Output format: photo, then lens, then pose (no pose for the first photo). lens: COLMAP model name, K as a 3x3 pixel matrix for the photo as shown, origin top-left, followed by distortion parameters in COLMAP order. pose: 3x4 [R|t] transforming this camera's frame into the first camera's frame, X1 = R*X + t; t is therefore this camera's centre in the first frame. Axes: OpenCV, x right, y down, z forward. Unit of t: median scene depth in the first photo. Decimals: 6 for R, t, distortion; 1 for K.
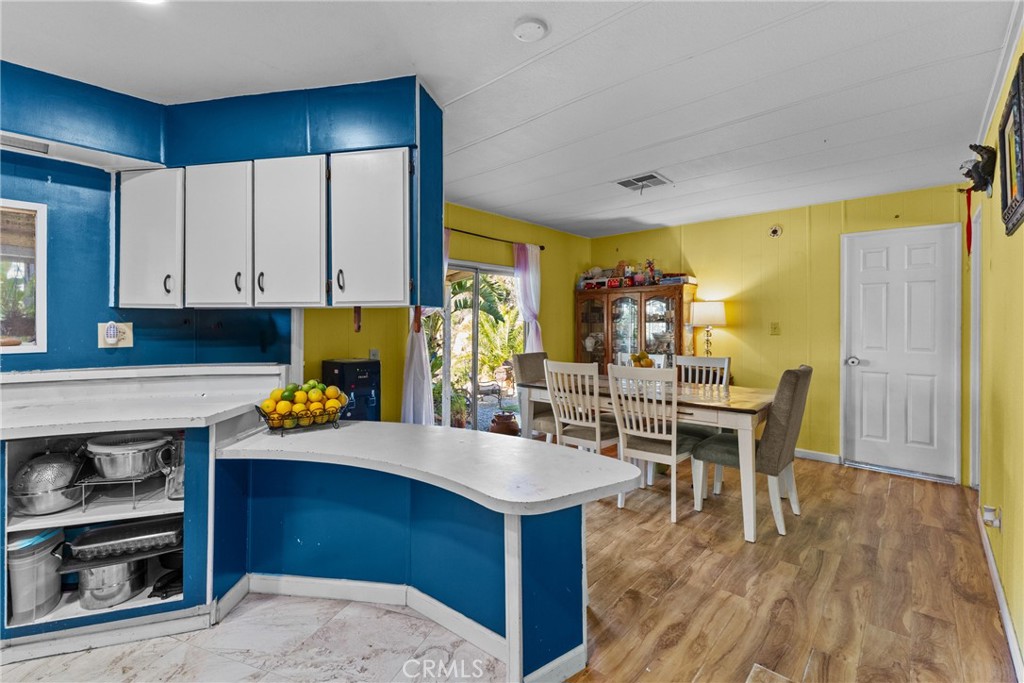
lens RADIAL K [[450.7, 0, 511.6], [0, 450.7, 319.0], [0, 0, 1]] dist [-0.000504, 0.000346]
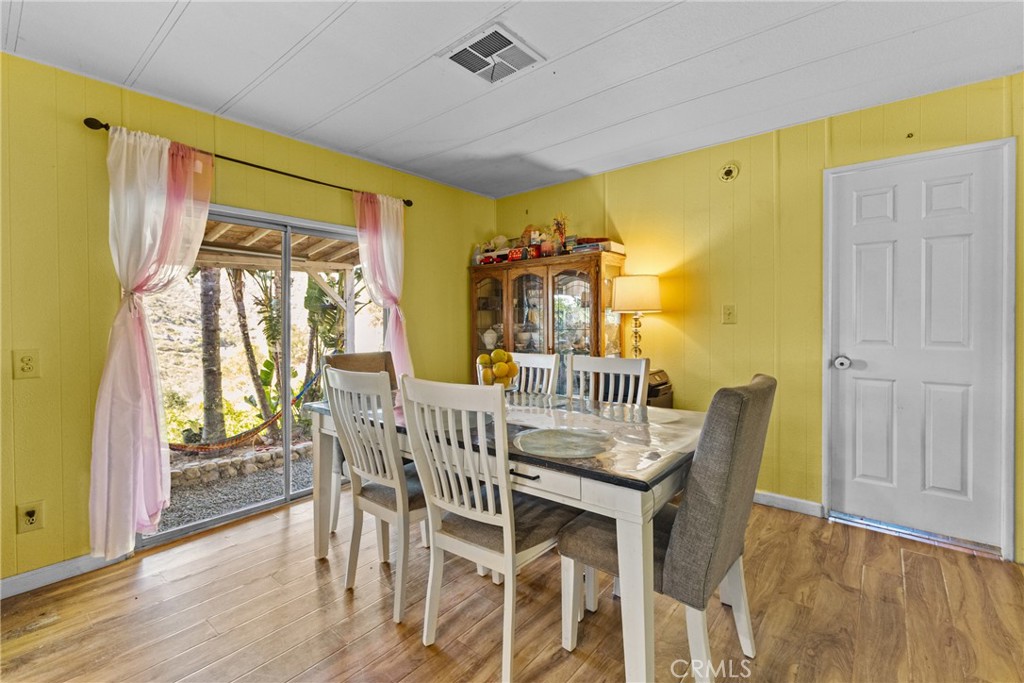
lens RADIAL K [[455.6, 0, 512.8], [0, 455.6, 318.4], [0, 0, 1]] dist [0.001927, -0.000455]
pose [[0.998994, -0.003550, 0.044713, 0.255602], [0.003353, 0.999984, 0.004489, 0.025772], [-0.044728, -0.004335, 0.998990, 0.367007]]
